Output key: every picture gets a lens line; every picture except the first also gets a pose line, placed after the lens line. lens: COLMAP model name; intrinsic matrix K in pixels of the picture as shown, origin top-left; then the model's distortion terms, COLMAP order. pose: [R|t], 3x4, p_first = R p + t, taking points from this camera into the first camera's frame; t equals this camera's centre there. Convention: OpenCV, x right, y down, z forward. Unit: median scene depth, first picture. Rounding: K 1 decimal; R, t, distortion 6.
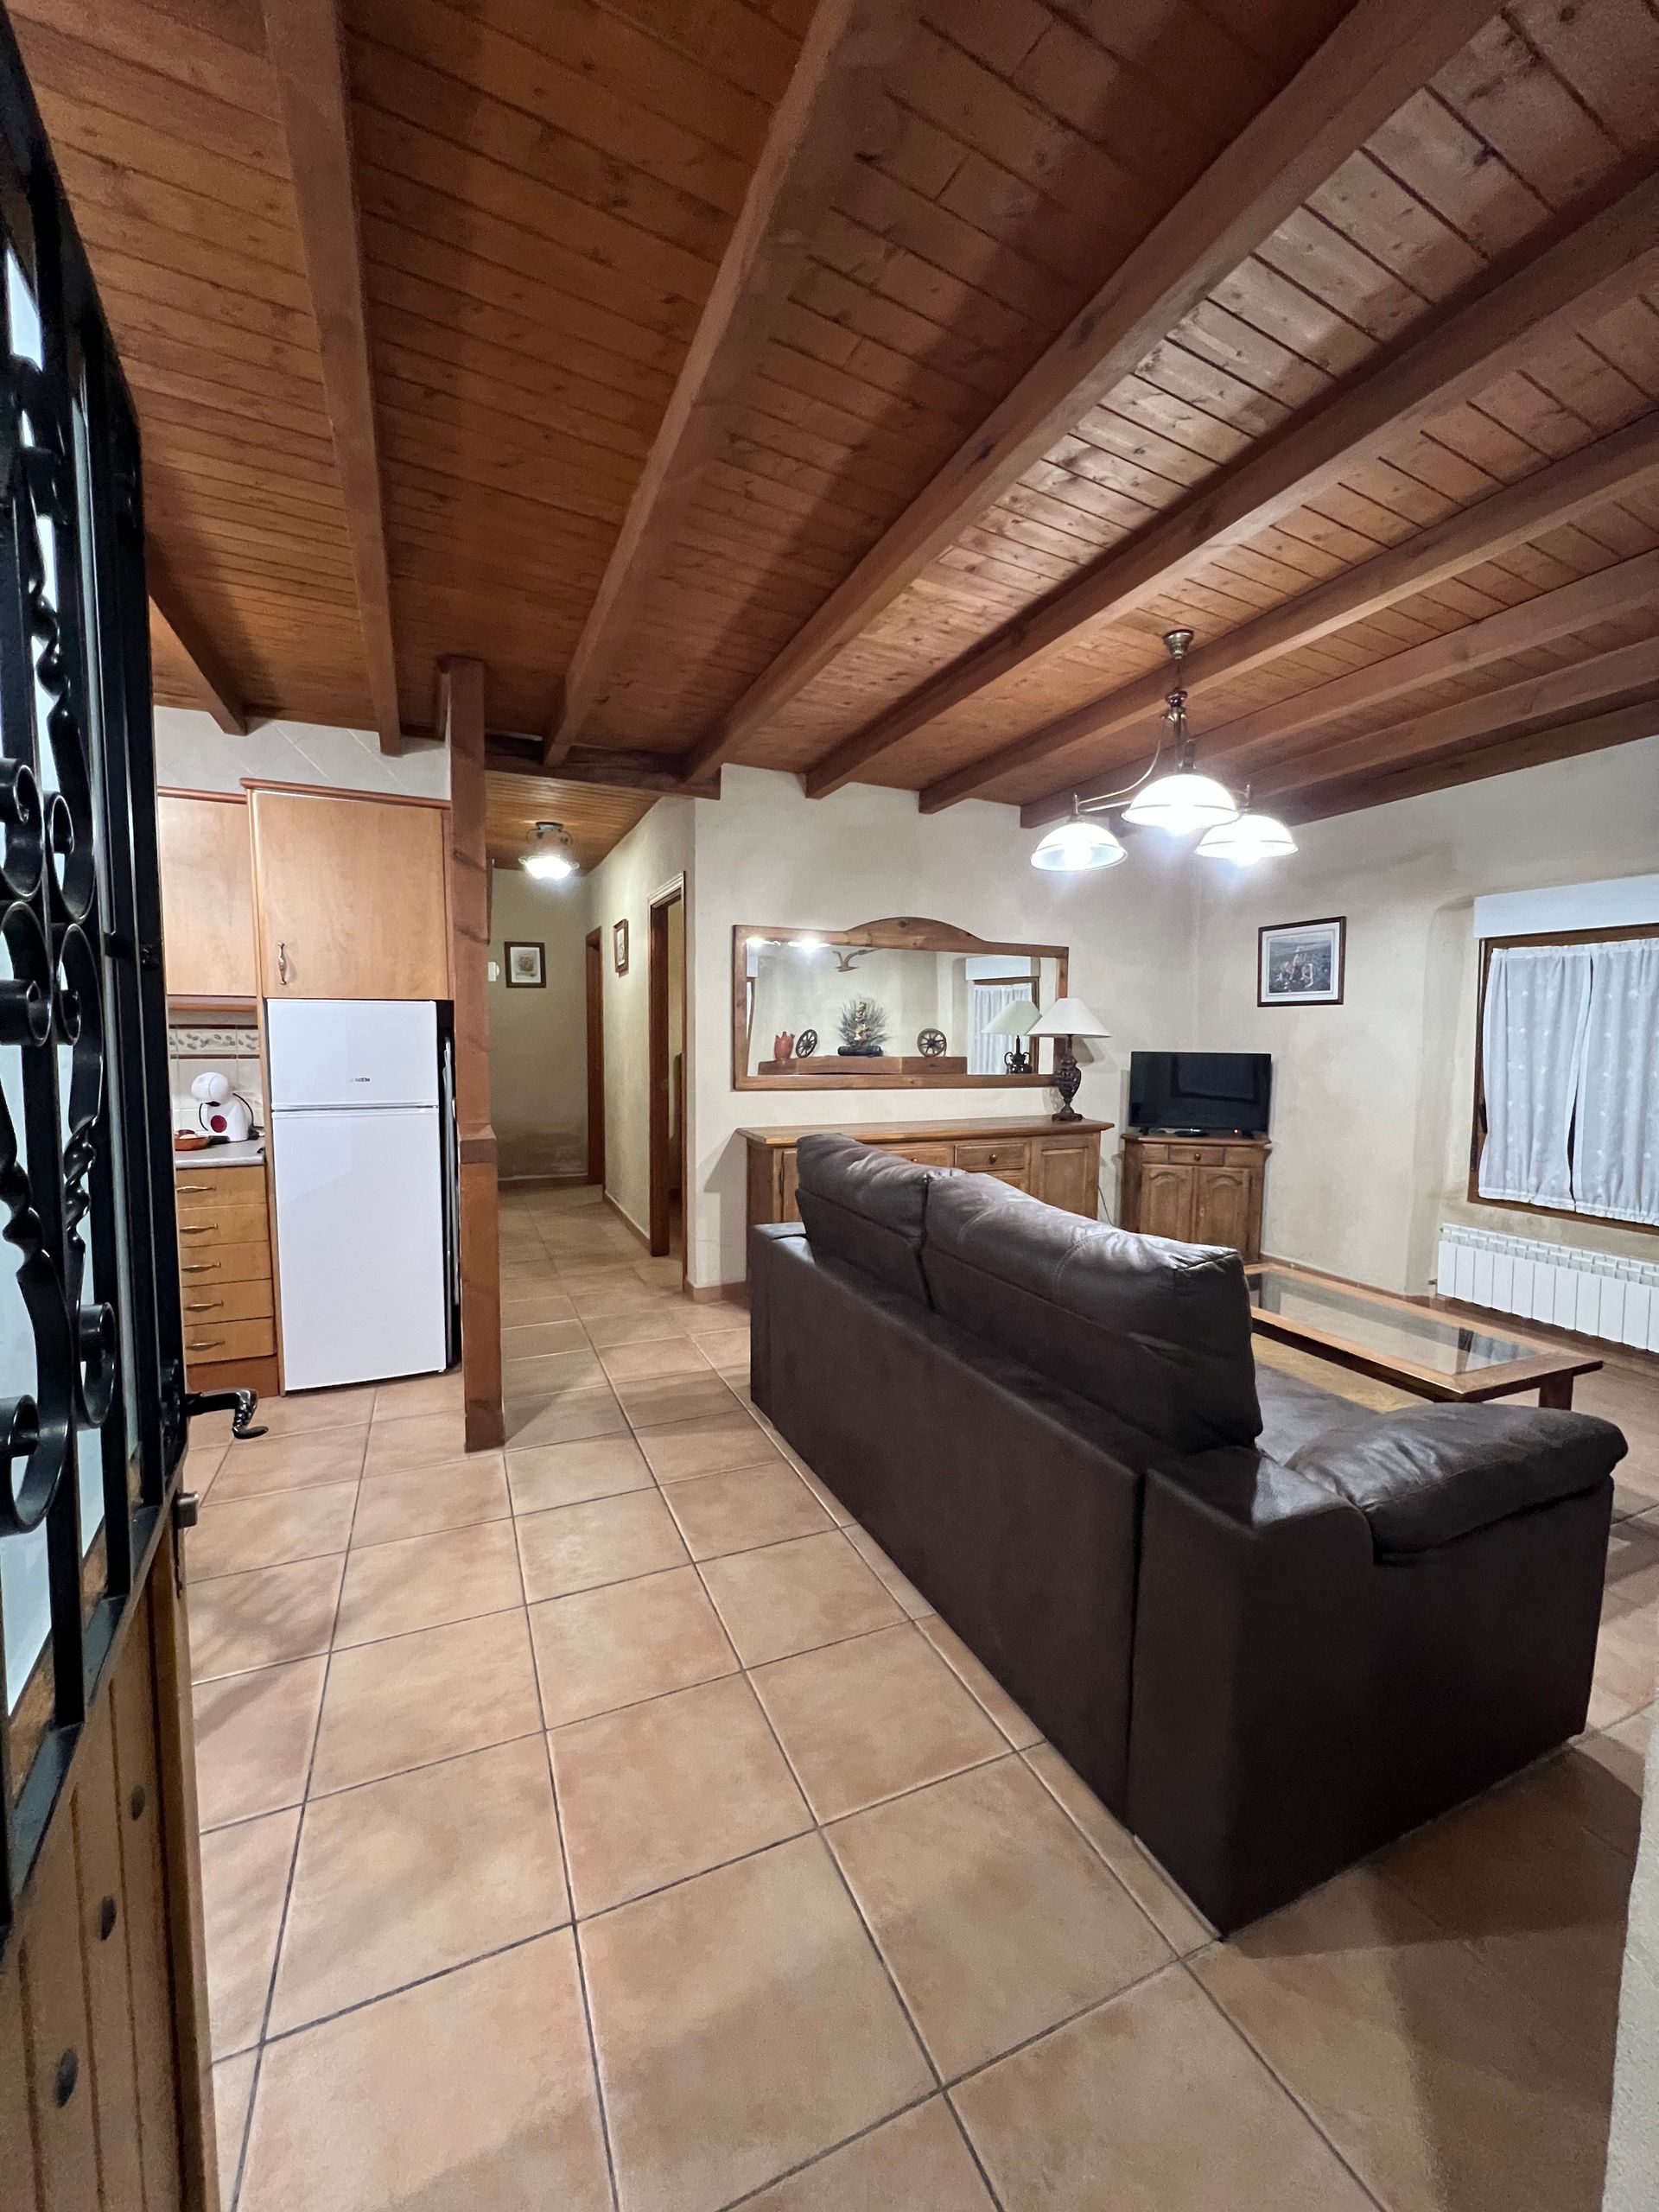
lens RADIAL K [[880.0, 0, 830.9], [0, 880.0, 1102.7], [0, 0, 1]] dist [-0.003132, -0.000002]
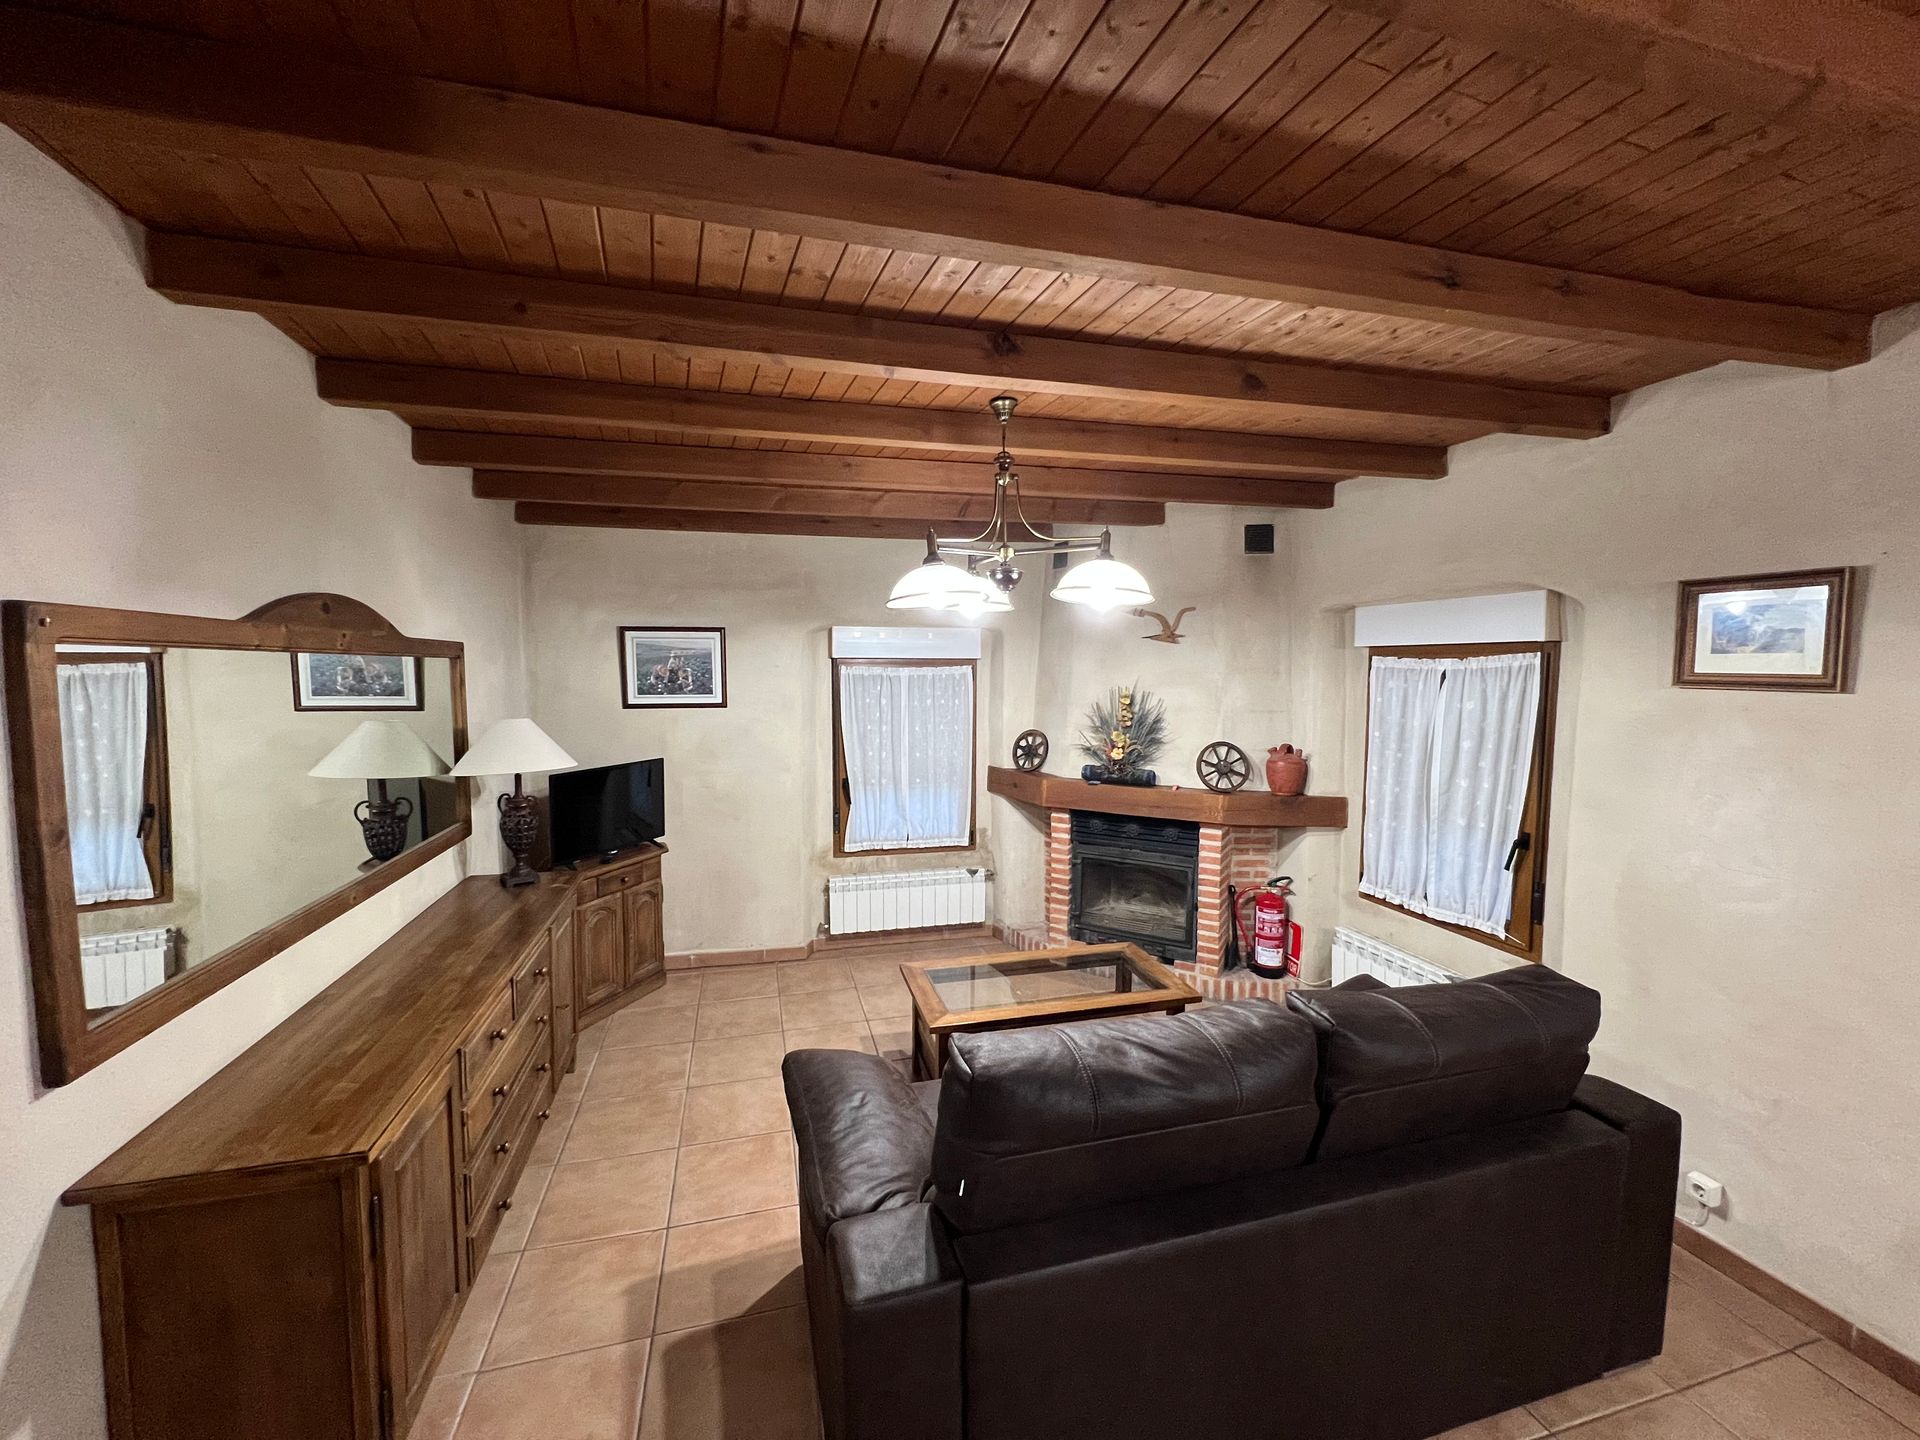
lens RADIAL K [[769.4, 0, 956.4], [0, 769.4, 722.5], [0, 0, 1]] dist [0.000100, 0.000154]
pose [[0.146220, -0.086240, 0.985486, -0.298334], [0.080886, 0.993900, 0.074975, -0.132966], [-0.985940, 0.068749, 0.152303, 0.539240]]
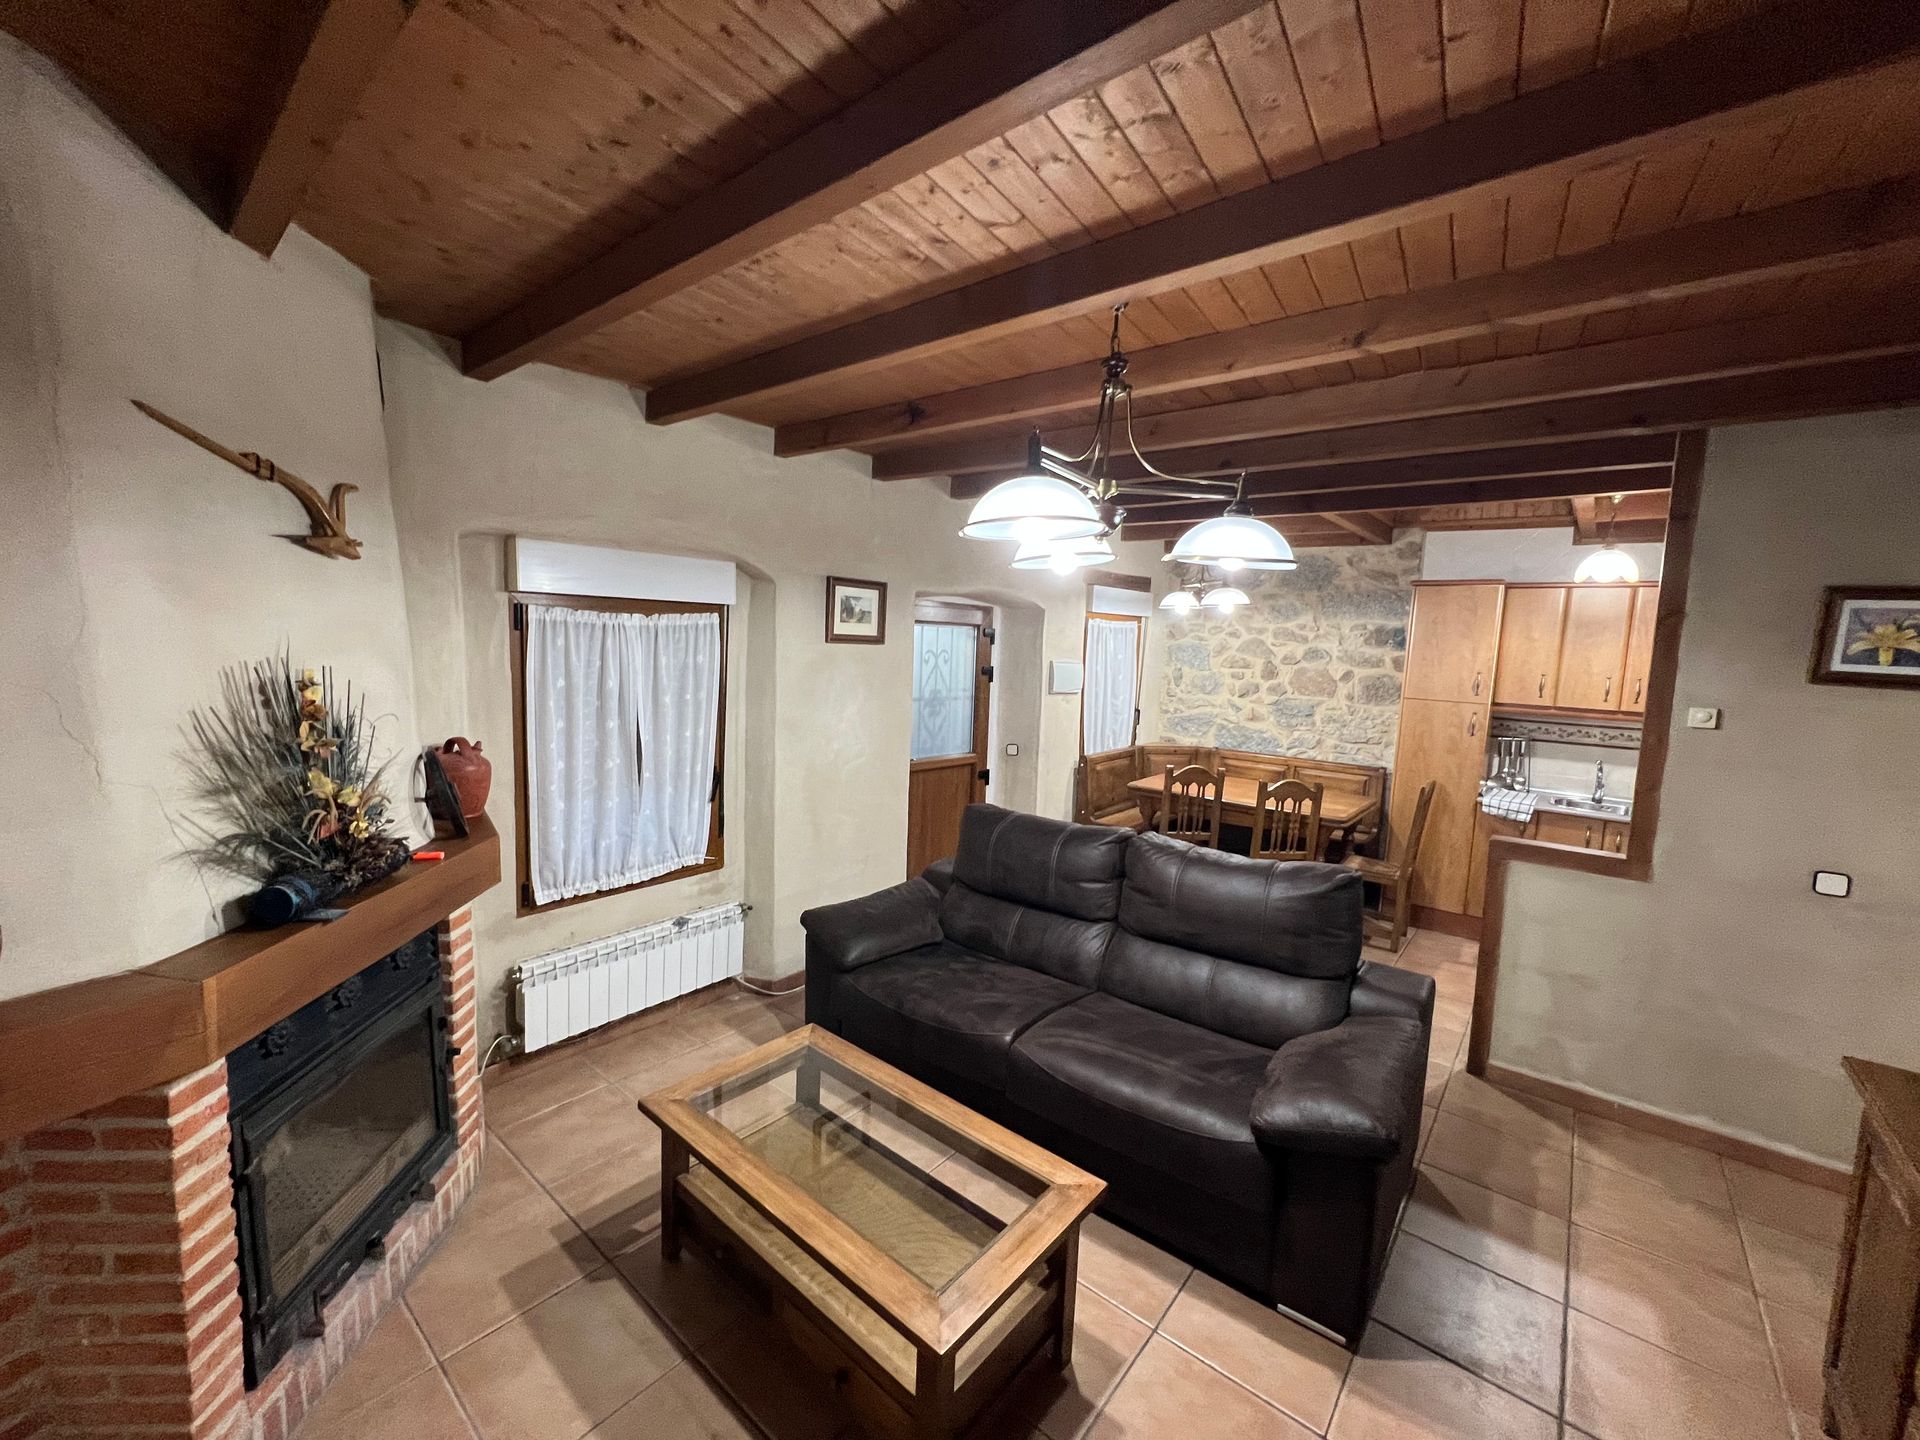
lens RADIAL K [[769.4, 0, 956.4], [0, 769.4, 722.5], [0, 0, 1]] dist [0.000100, 0.000154]
pose [[-0.891595, 0.004619, -0.452810, 0.473835], [-0.083783, 0.981001, 0.174980, -0.149610], [0.445016, 0.193949, -0.874268, 0.913107]]
